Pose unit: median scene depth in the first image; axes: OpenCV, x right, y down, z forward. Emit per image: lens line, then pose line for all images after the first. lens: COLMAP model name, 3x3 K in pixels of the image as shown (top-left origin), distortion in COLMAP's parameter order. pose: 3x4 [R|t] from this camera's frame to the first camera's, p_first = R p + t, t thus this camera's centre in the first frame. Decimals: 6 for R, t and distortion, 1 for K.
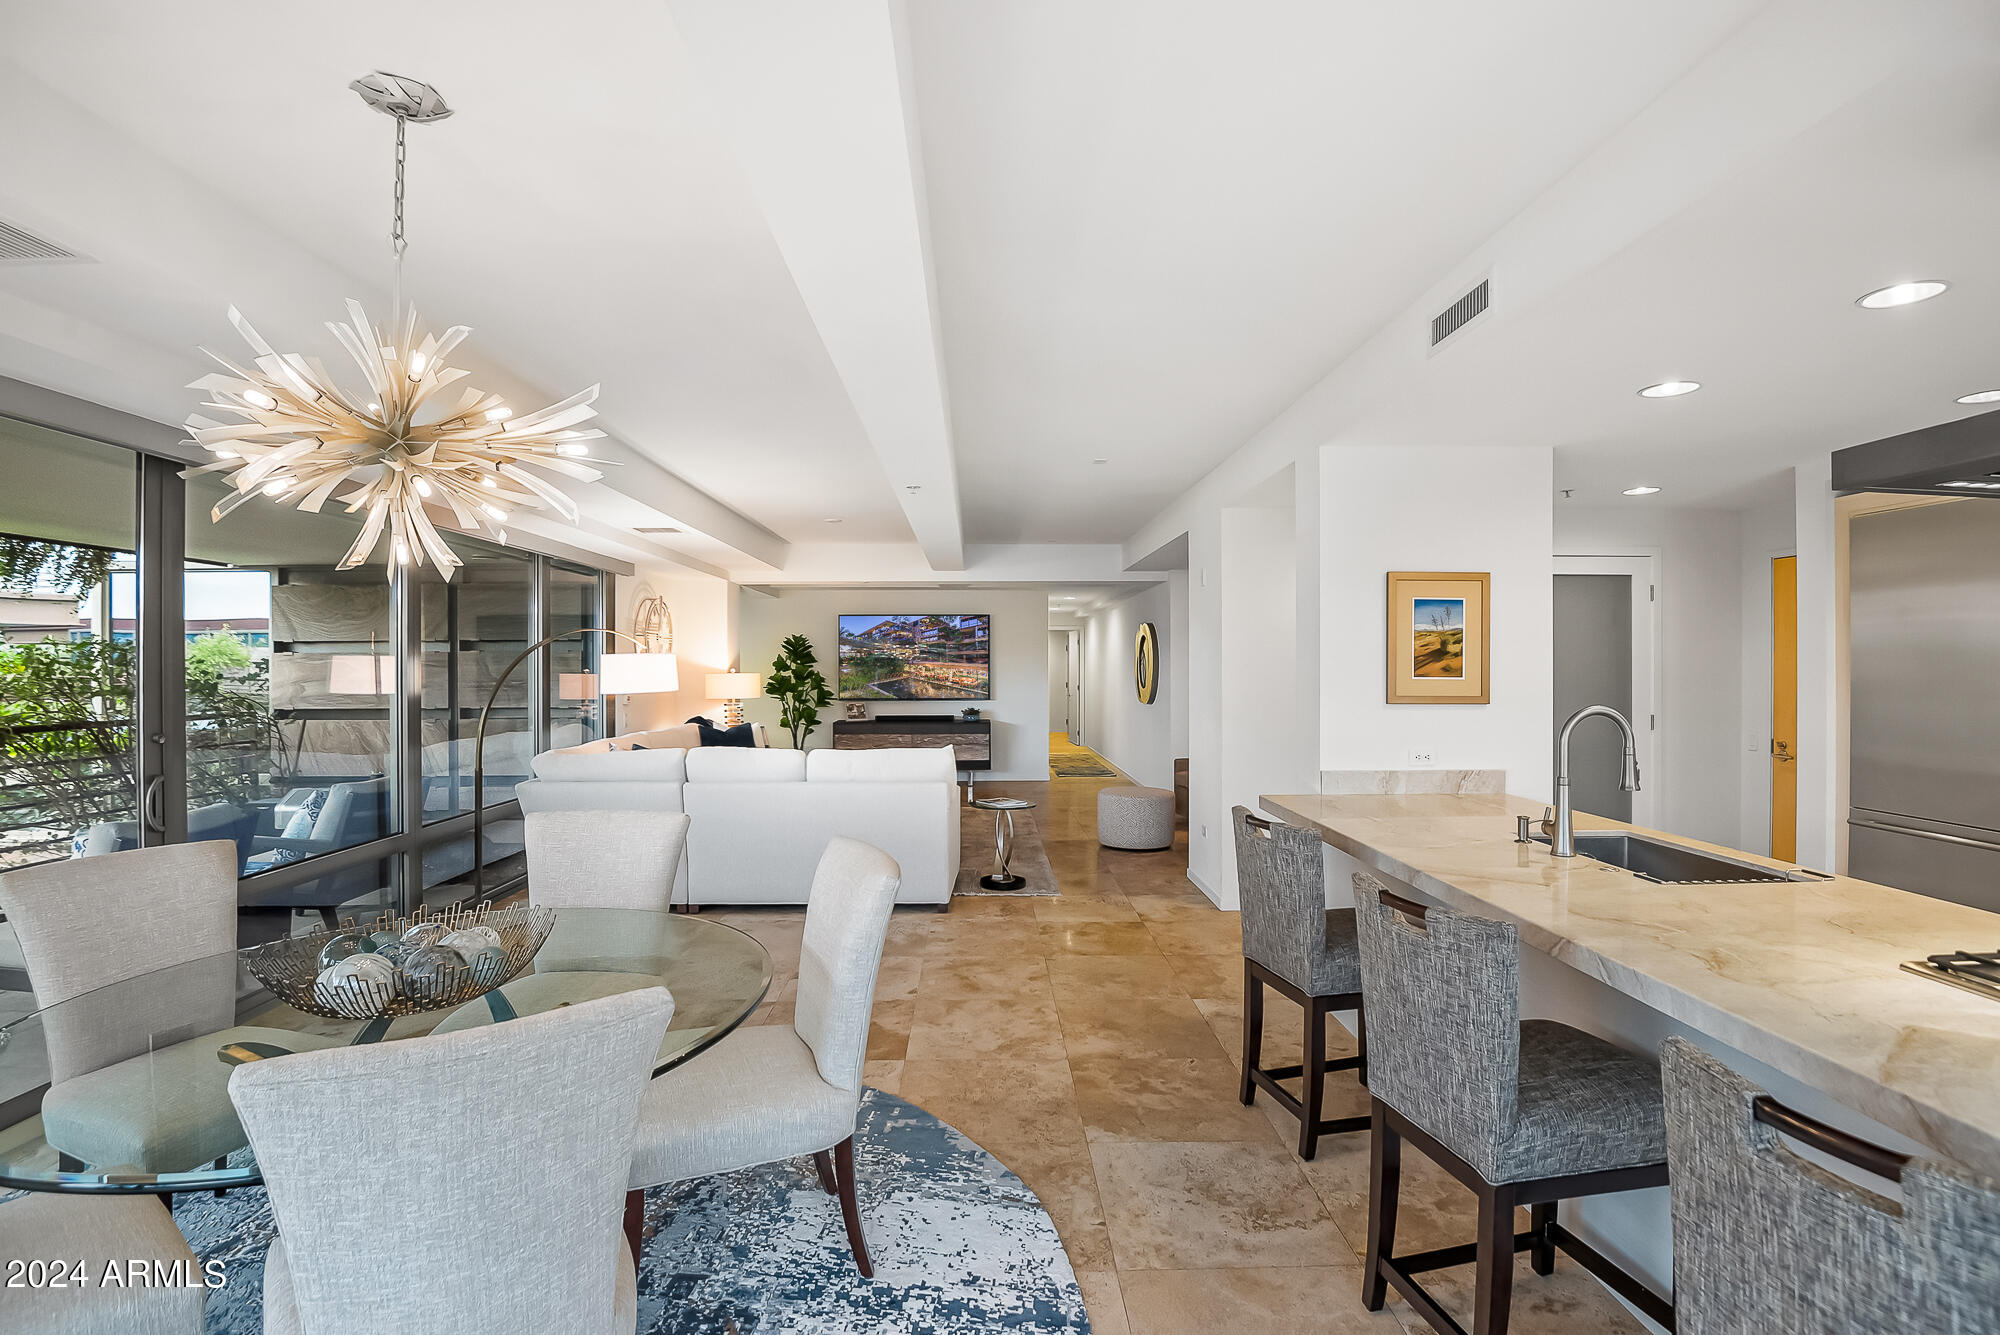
lens RADIAL K [[927.2, 0, 1000.0], [0, 927.2, 667.5], [0, 0, 1]] dist [0.005656, -0.027342]
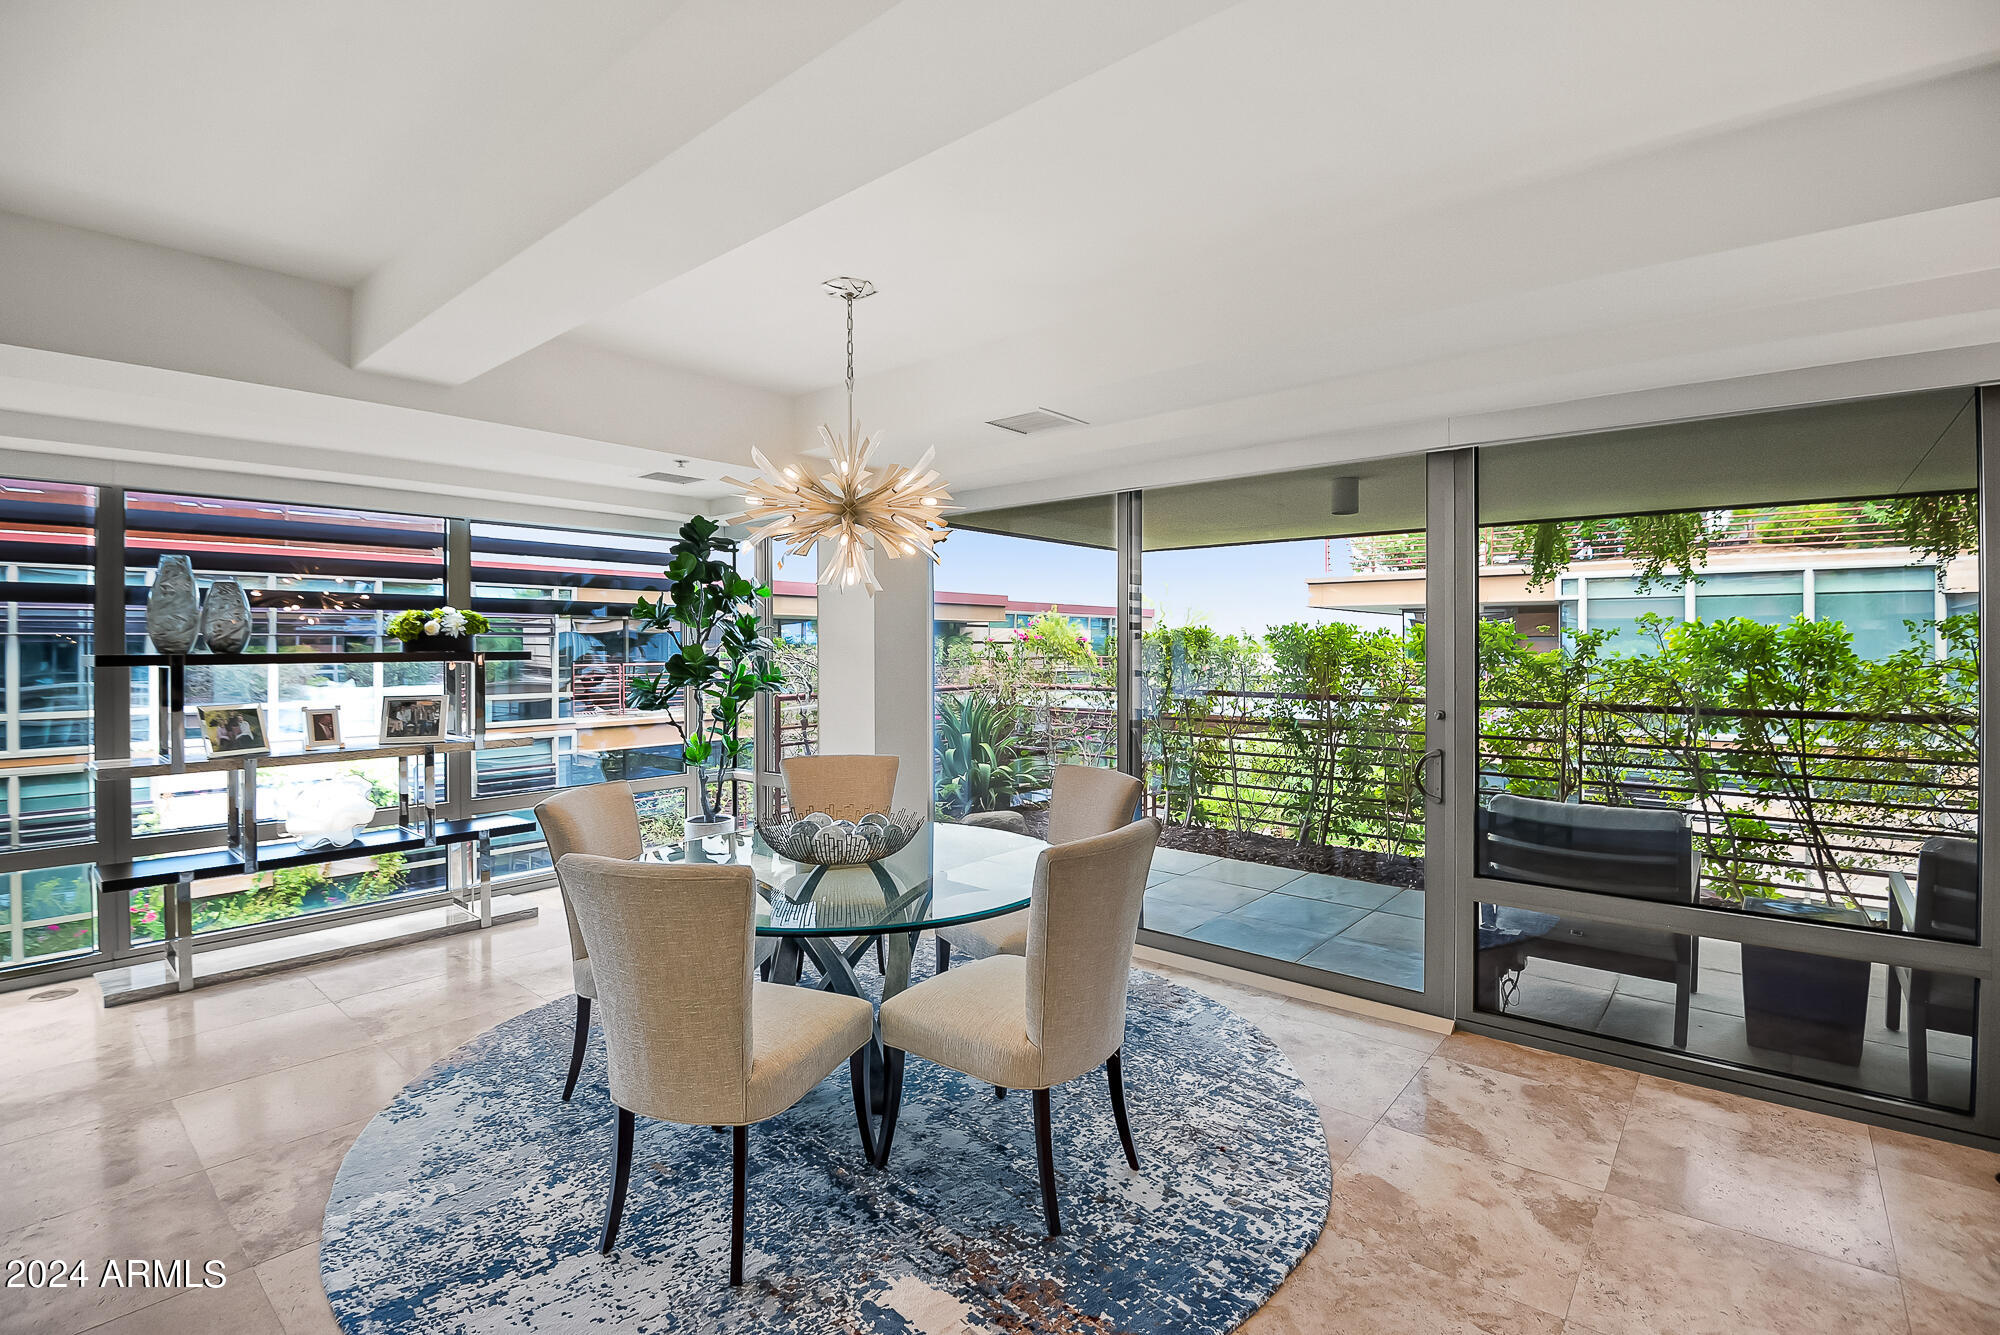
lens RADIAL K [[939.1, 0, 991.1], [0, 939.1, 627.7], [0, 0, 1]] dist [-0.030997, -0.000591]
pose [[-0.675376, -0.012464, -0.737368, 0.138477], [0.000829, 0.999844, -0.017660, -0.002828], [0.737473, -0.012538, -0.675260, 0.855924]]
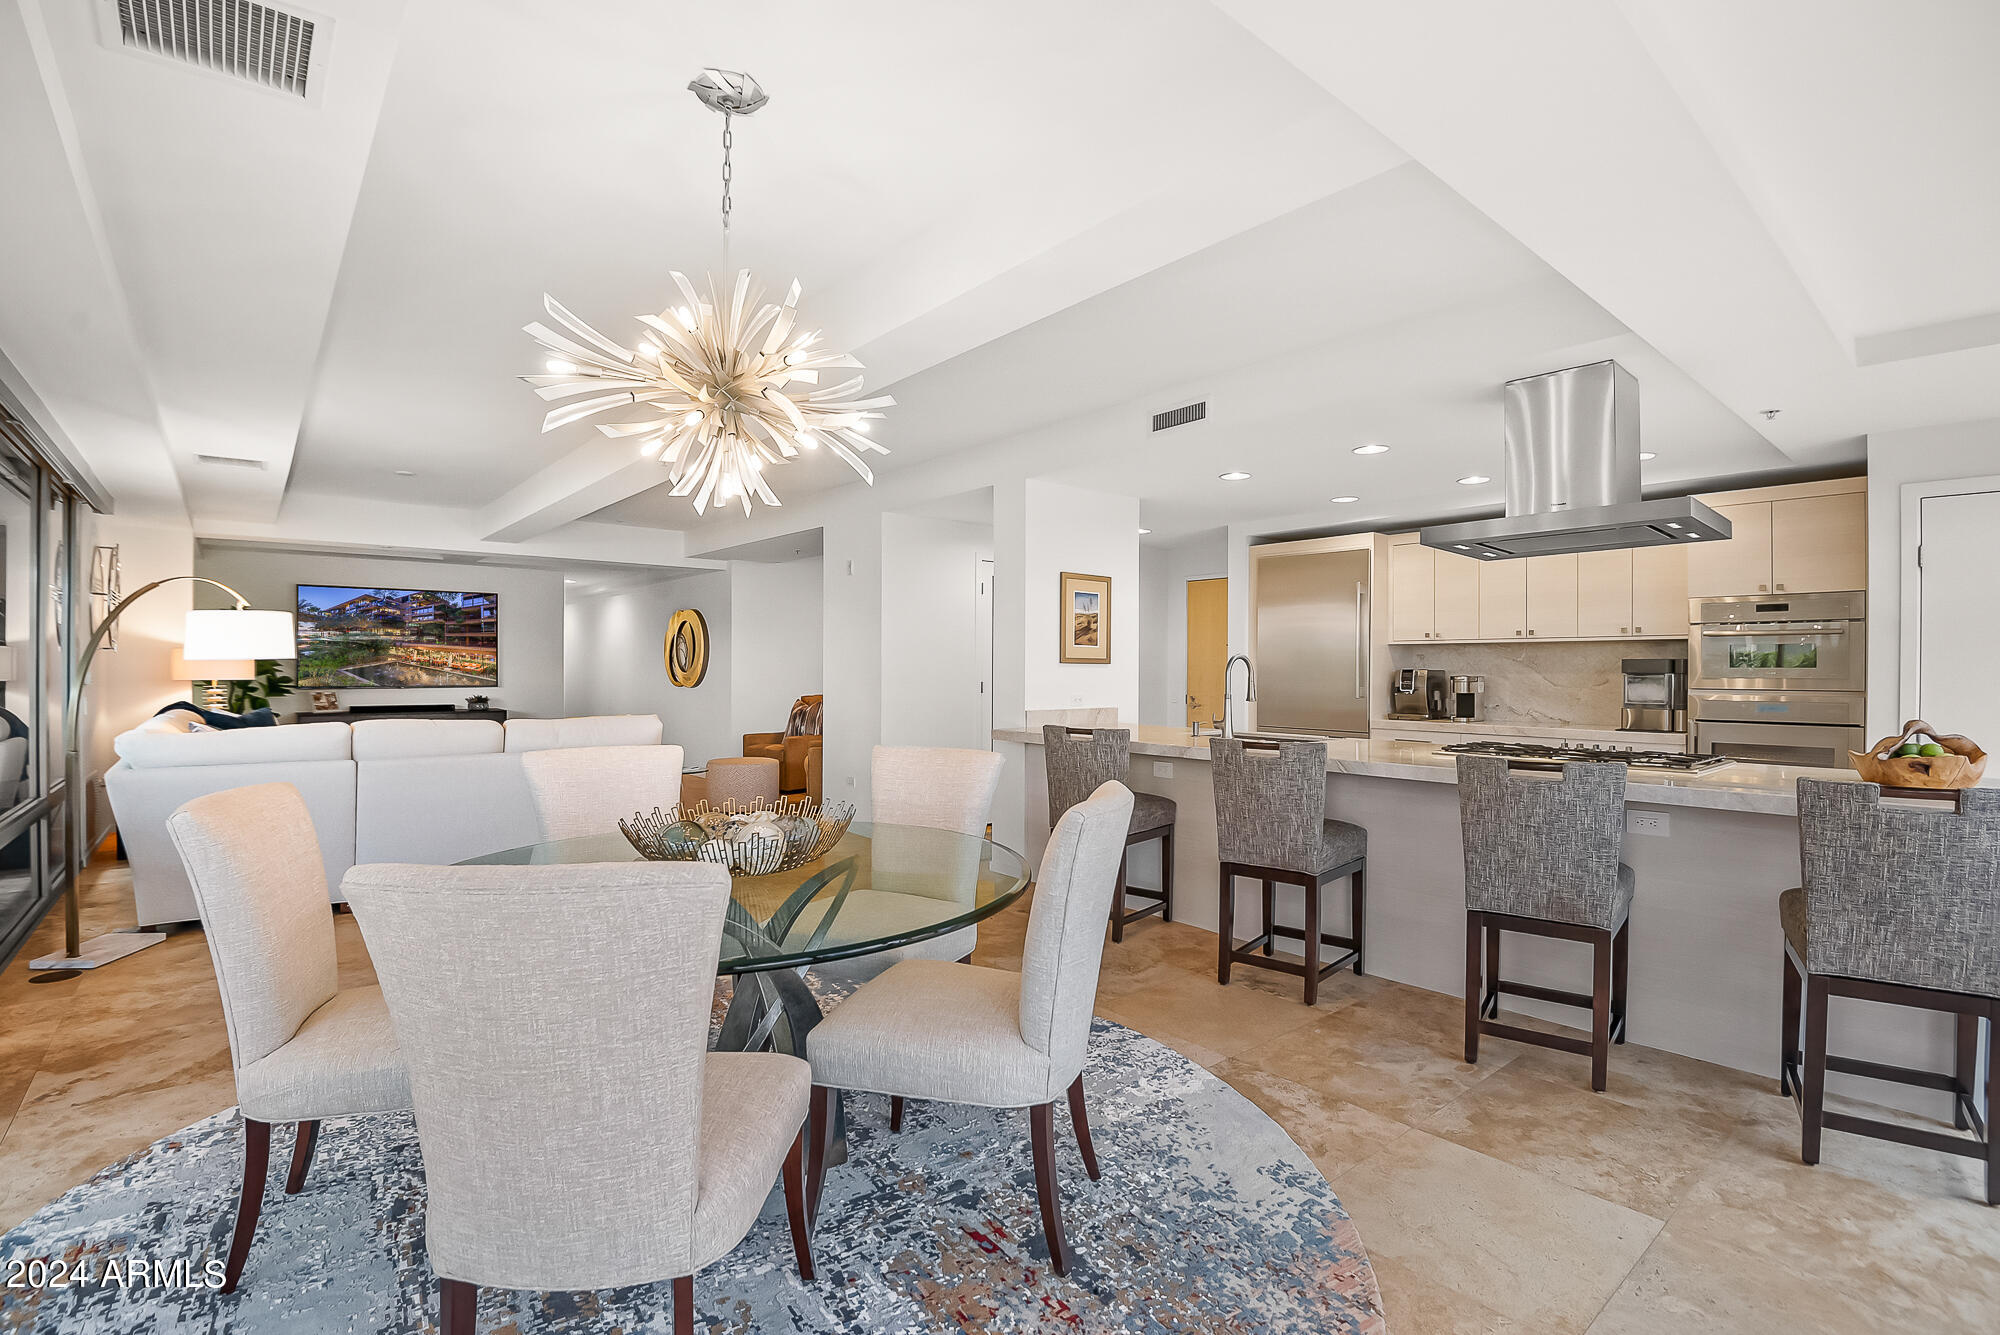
lens RADIAL K [[927.2, 0, 1000.0], [0, 927.2, 667.5], [0, 0, 1]] dist [0.005656, -0.027342]
pose [[0.782132, 0.005237, 0.623091, -0.423885], [-0.003111, 0.999985, -0.004499, 0.040203], [-0.623106, 0.001581, 0.782136, -0.051224]]
